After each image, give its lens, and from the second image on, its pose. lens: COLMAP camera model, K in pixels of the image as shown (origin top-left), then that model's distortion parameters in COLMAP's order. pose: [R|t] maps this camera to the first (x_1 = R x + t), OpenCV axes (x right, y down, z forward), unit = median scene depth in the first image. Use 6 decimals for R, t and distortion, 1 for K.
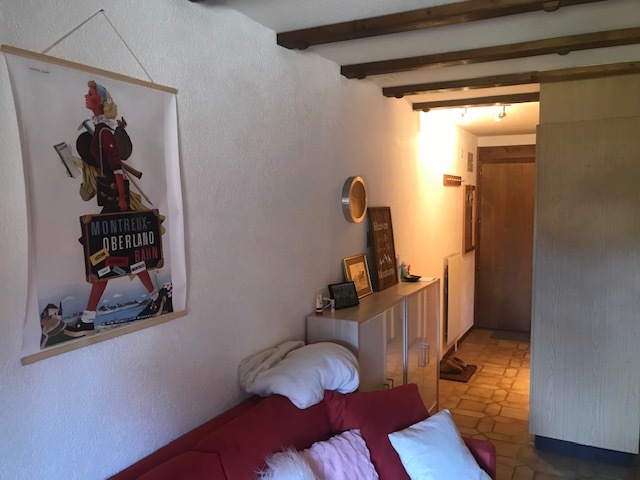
lens RADIAL K [[527.9, 0, 320.0], [0, 527.9, 240.0], [0, 0, 1]] dist [0.005335, 0.003086]
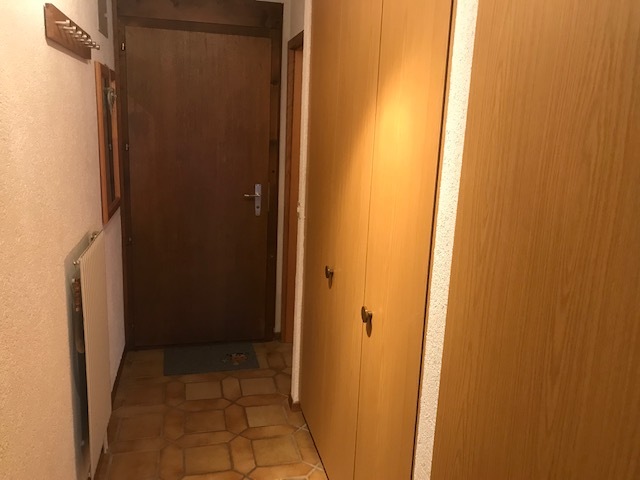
lens RADIAL K [[527.9, 0, 320.0], [0, 527.9, 240.0], [0, 0, 1]] dist [0.005335, 0.003086]
pose [[0.753825, -0.105180, 0.648602, 0.111609], [0.001757, 0.987424, 0.158083, -0.027939], [-0.657073, -0.118027, 0.744530, 0.516651]]
